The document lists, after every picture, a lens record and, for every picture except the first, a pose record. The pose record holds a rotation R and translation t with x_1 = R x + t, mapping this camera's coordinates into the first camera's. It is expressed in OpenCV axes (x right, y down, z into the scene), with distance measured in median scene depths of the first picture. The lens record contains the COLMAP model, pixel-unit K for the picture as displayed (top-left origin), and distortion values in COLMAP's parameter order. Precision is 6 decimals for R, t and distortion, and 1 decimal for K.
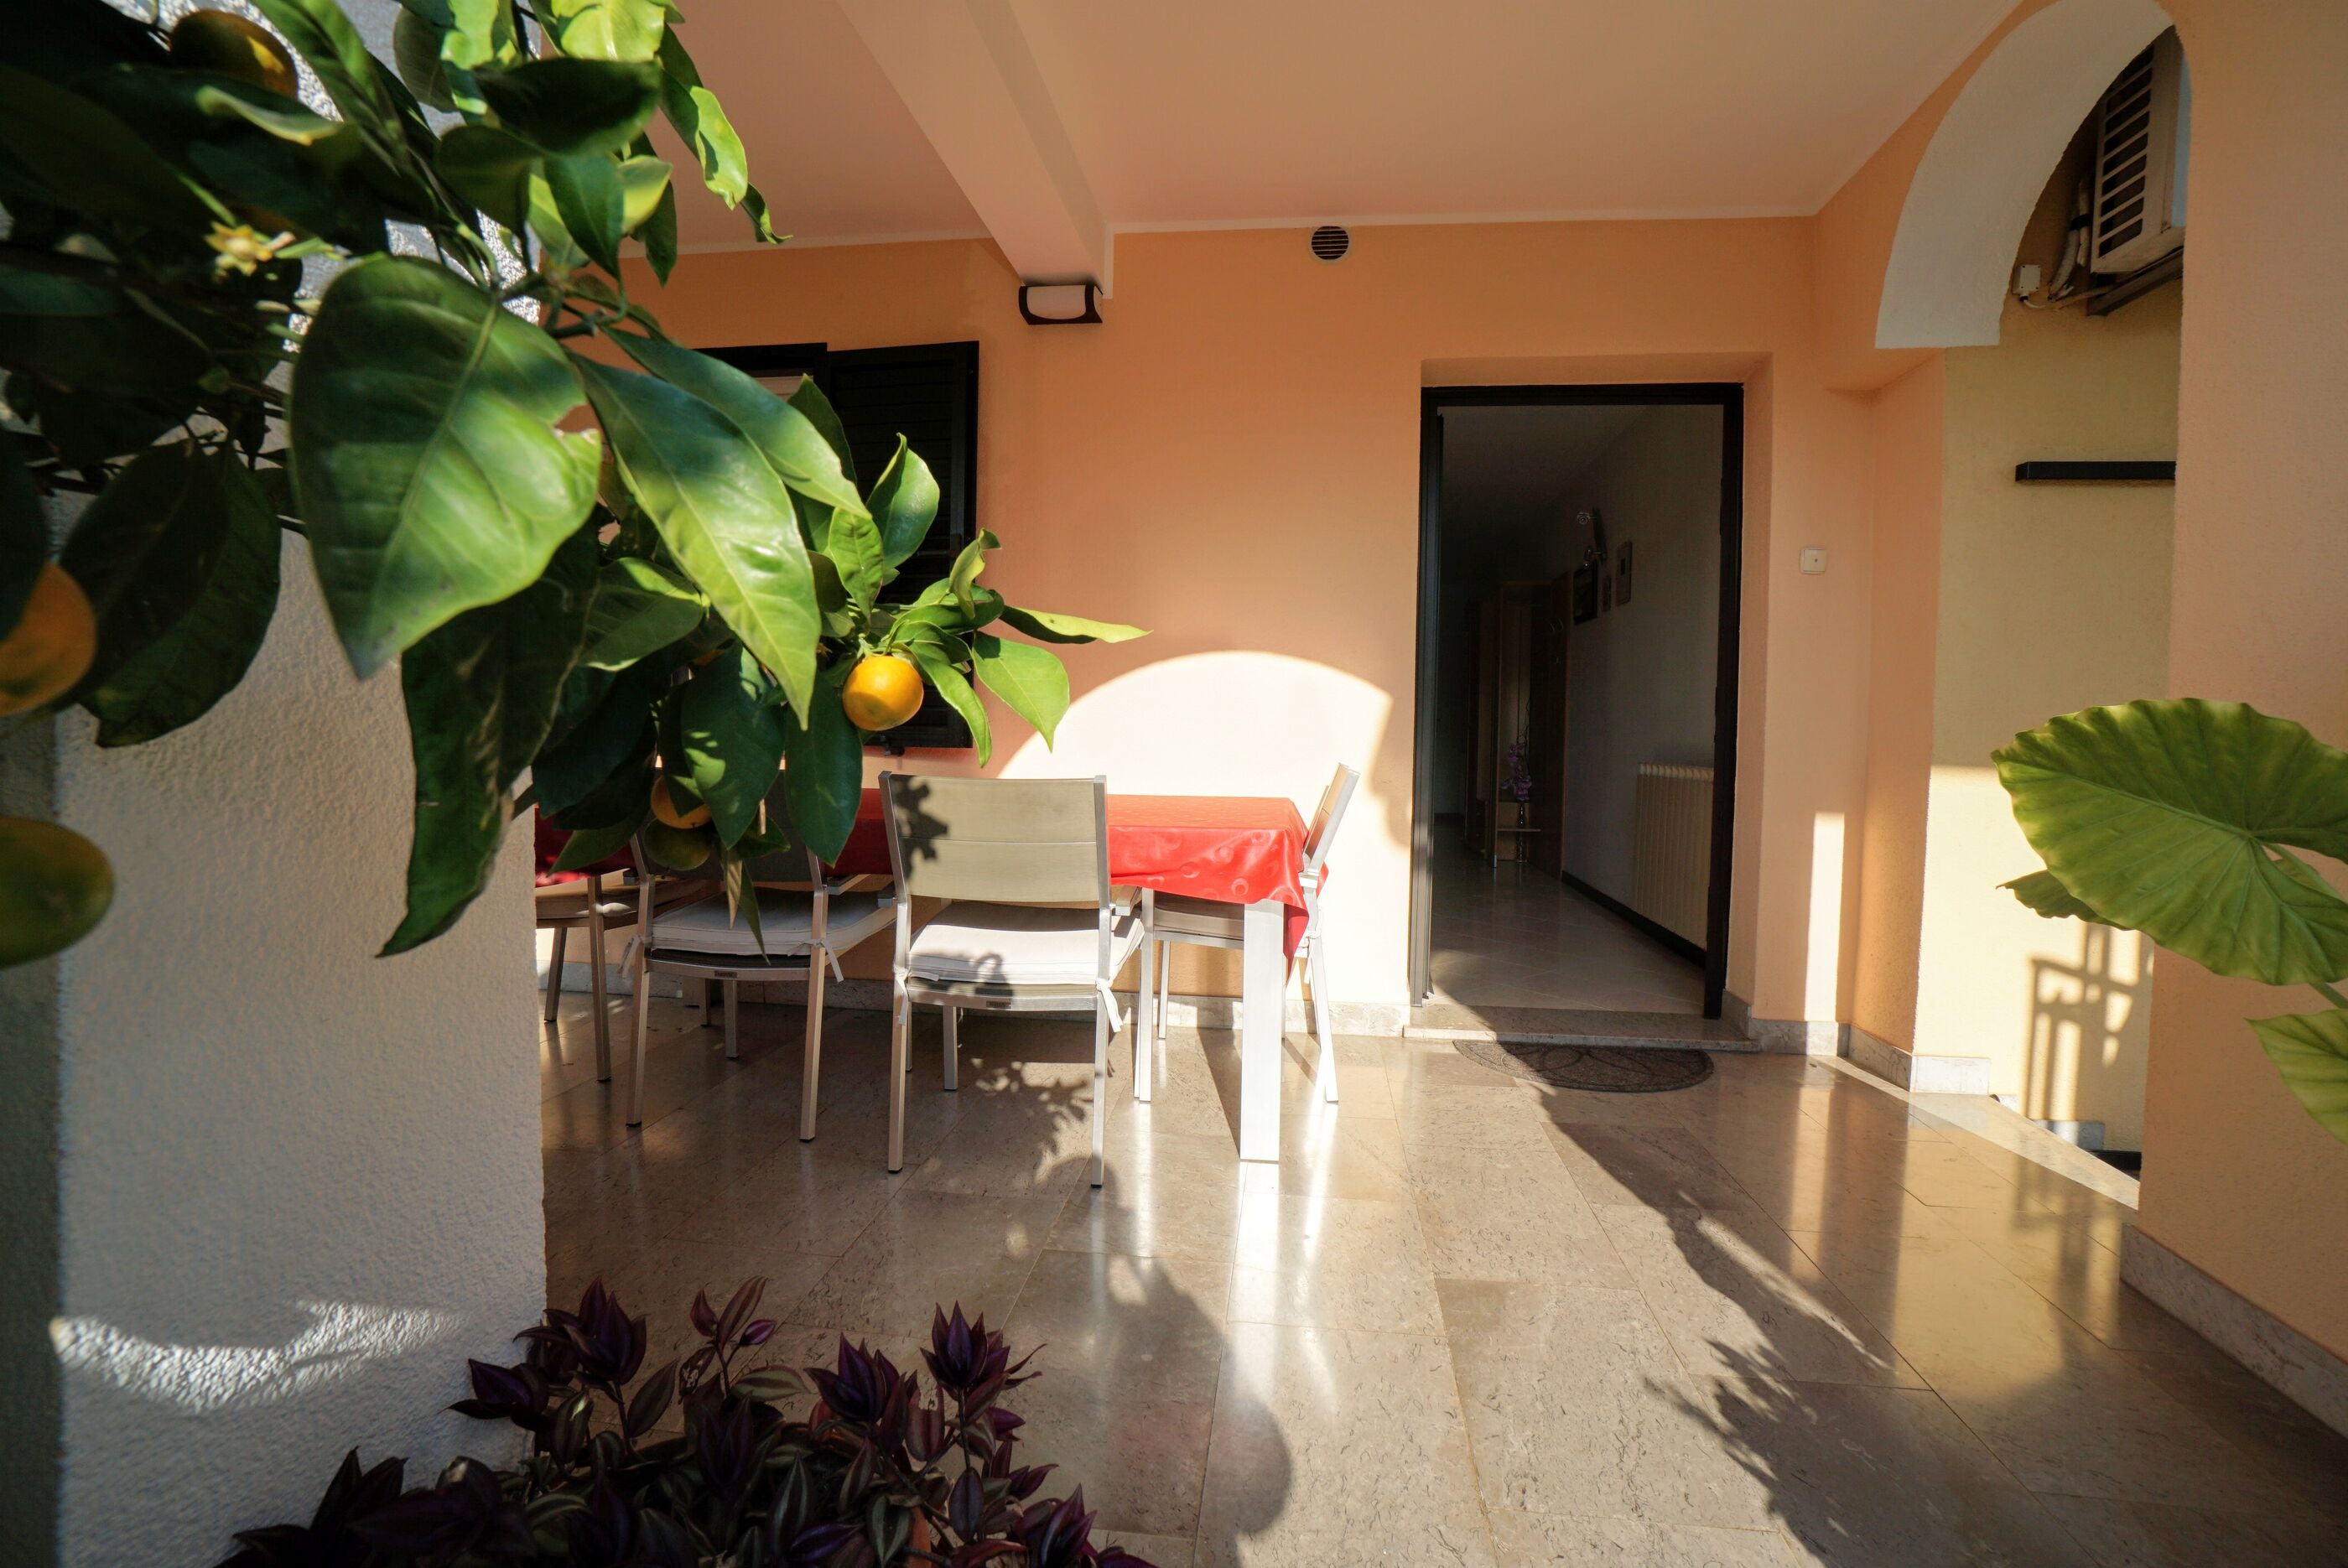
lens RADIAL K [[1035.0, 0, 1185.0], [0, 1035.0, 778.6], [0, 0, 1]] dist [-0.060980, 0.021425]
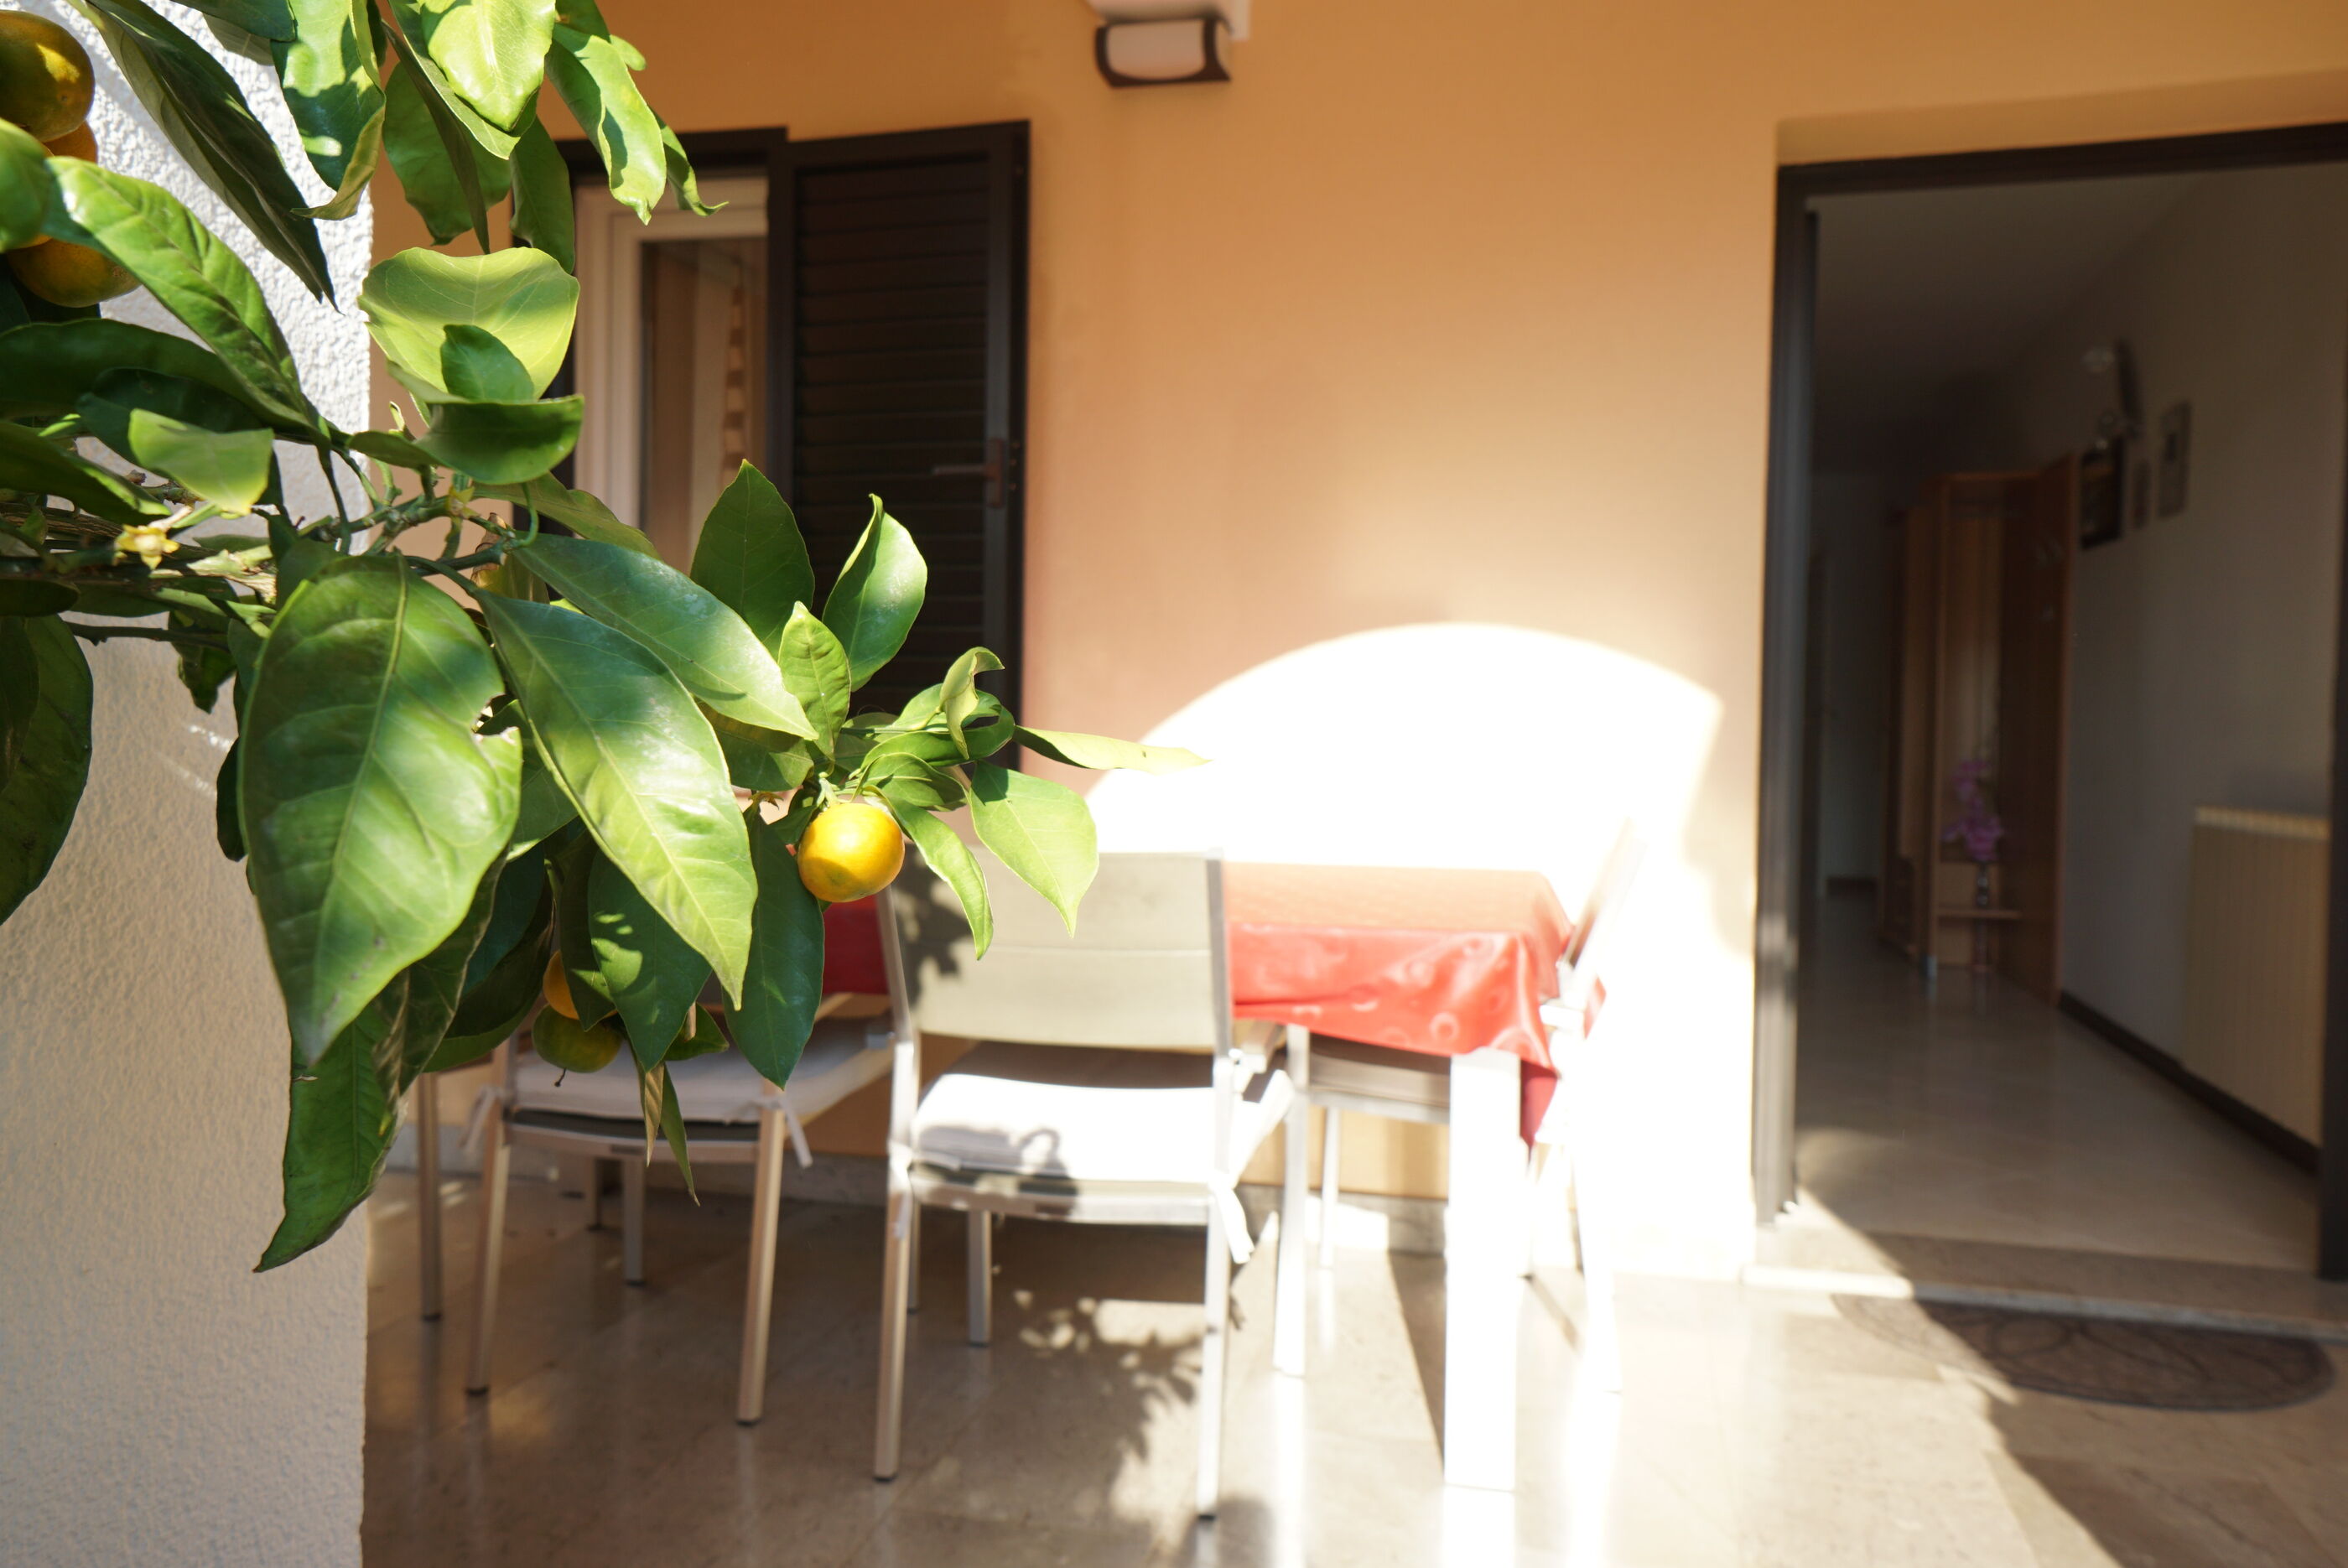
lens RADIAL K [[1763.6, 0, 1184.7], [0, 1763.6, 780.6], [0, 0, 1]] dist [0.036574, 0.010857]
pose [[0.993062, 0.003041, -0.117555, 0.021450], [-0.004413, 0.999925, -0.011412, -0.026696], [0.117511, 0.011852, 0.993001, -0.053024]]
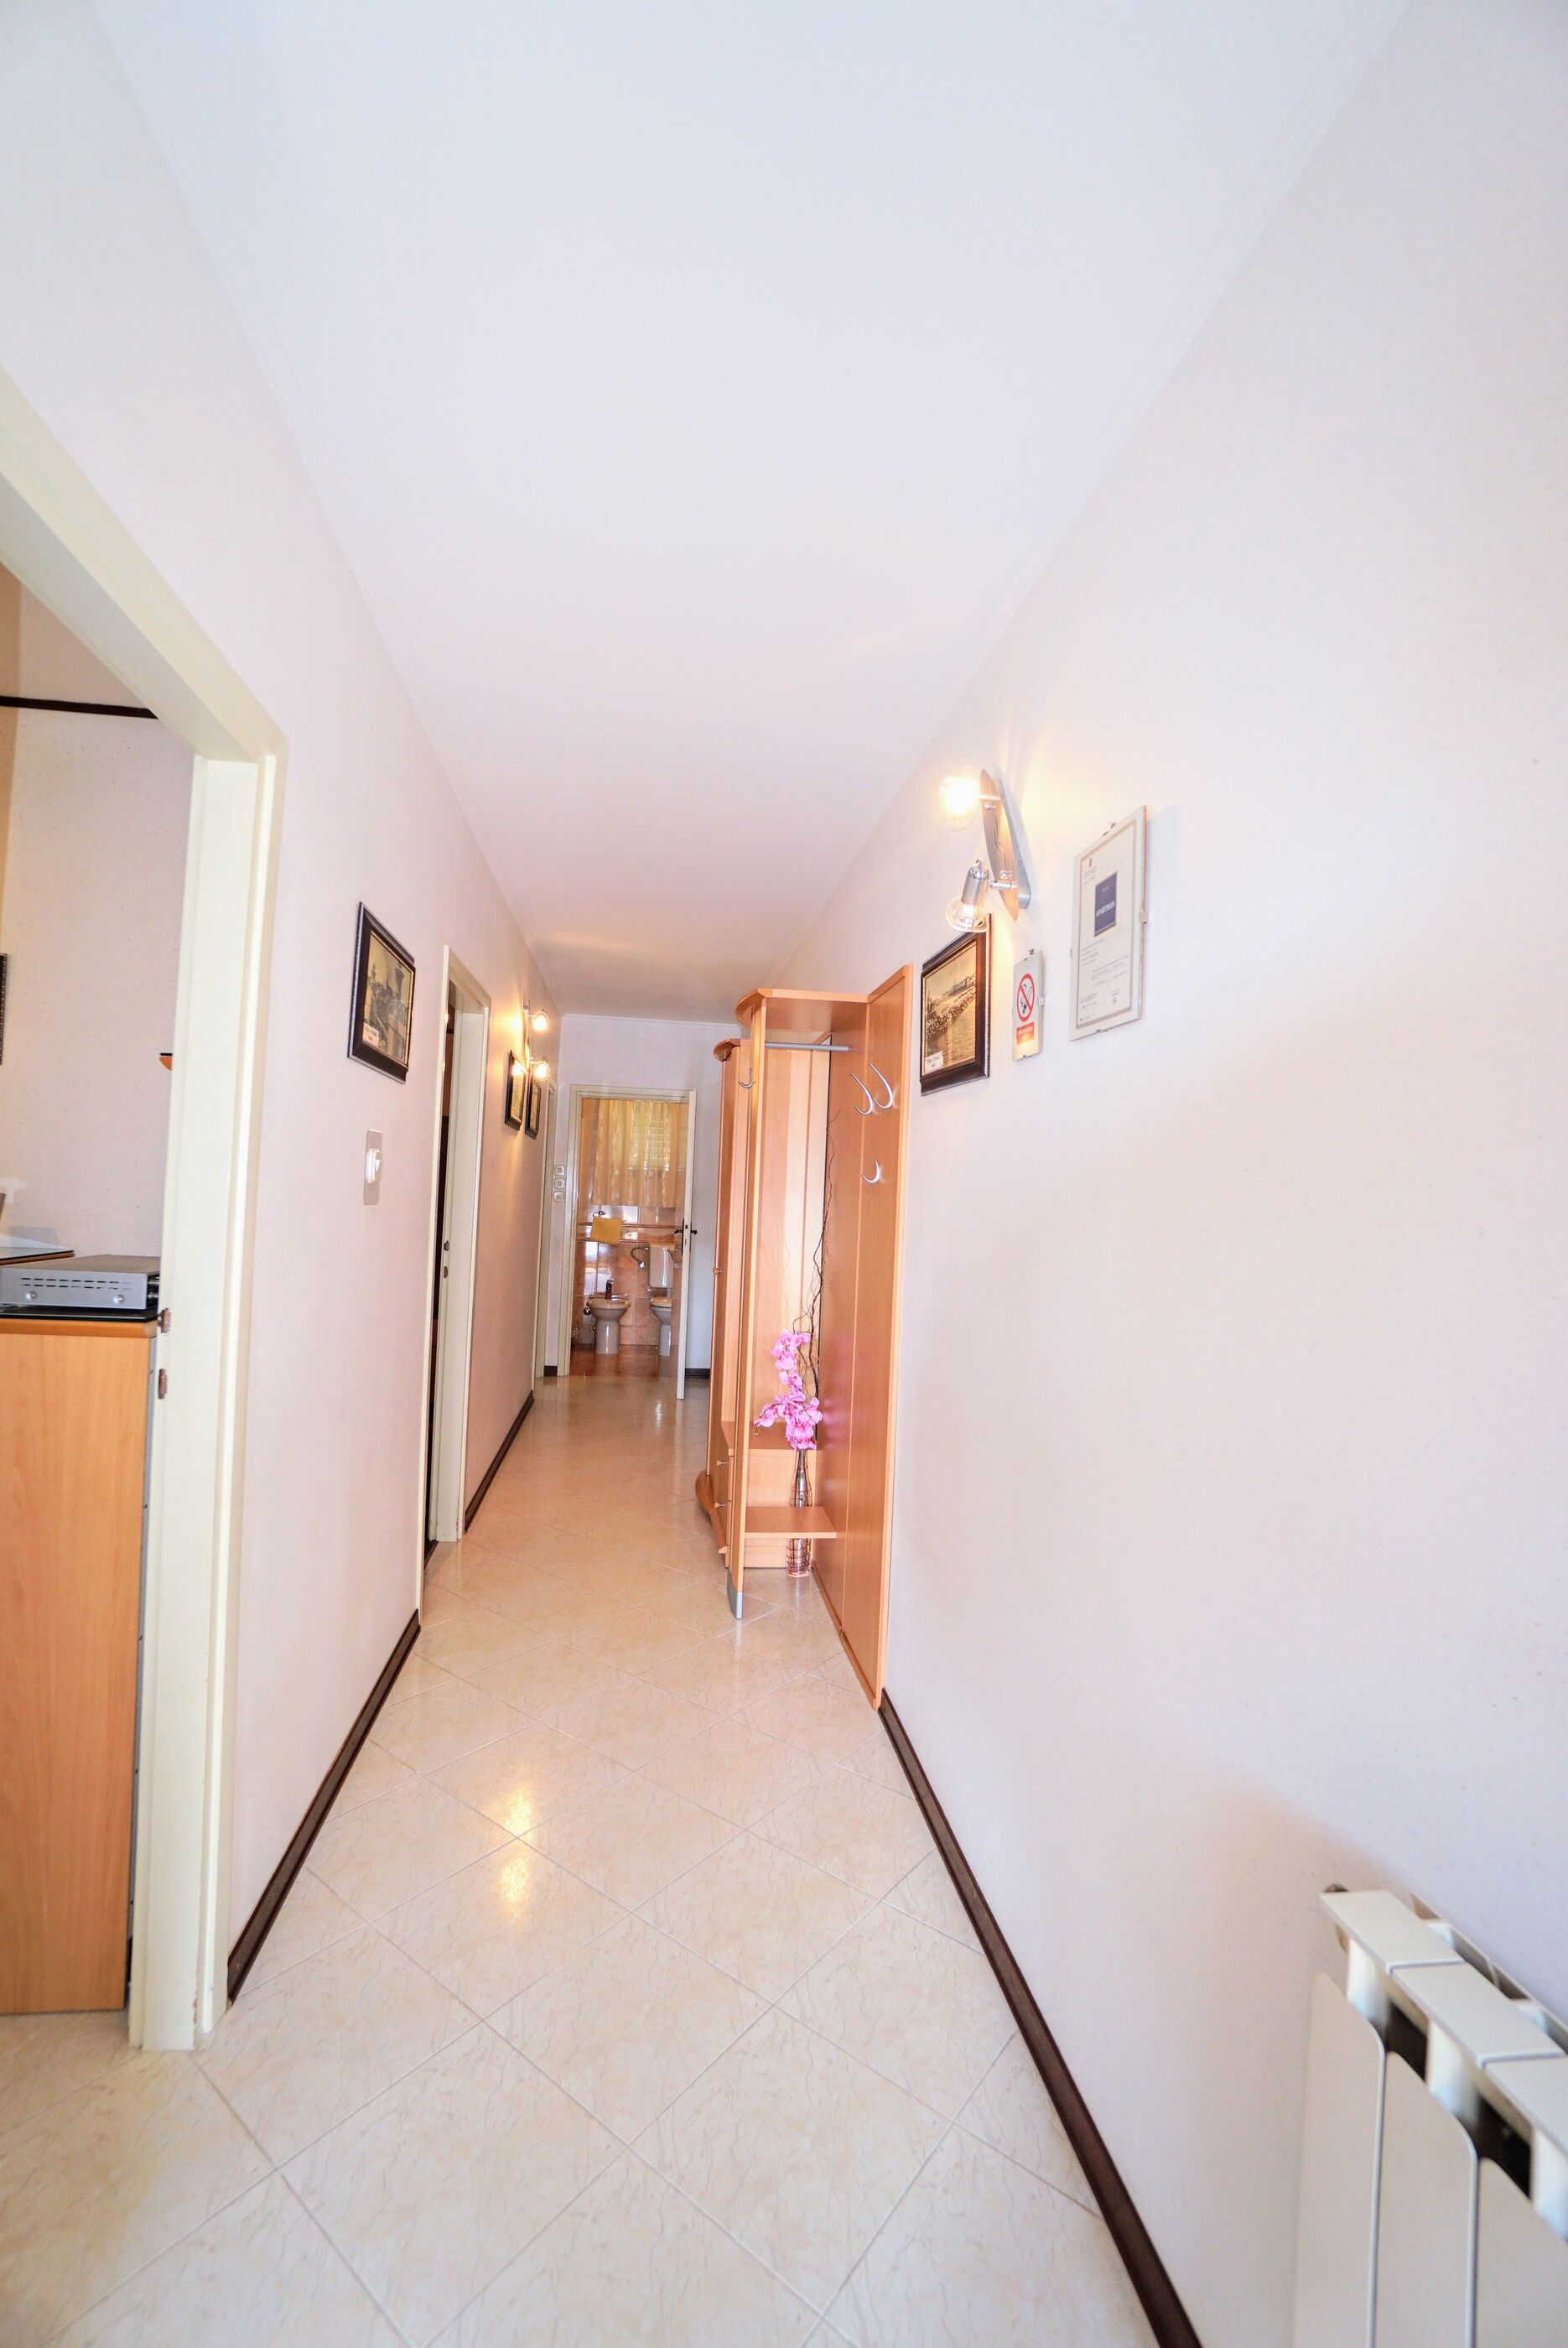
lens RADIAL K [[1035.0, 0, 748.3], [0, 1035.0, 1159.4], [0, 0, 1]] dist [-0.060980, 0.021425]
pose [[0.972665, 0.034980, 0.229564, 0.535935], [-0.019695, 0.997454, -0.068540, -0.230428], [-0.231377, 0.062145, 0.970877, 1.510709]]
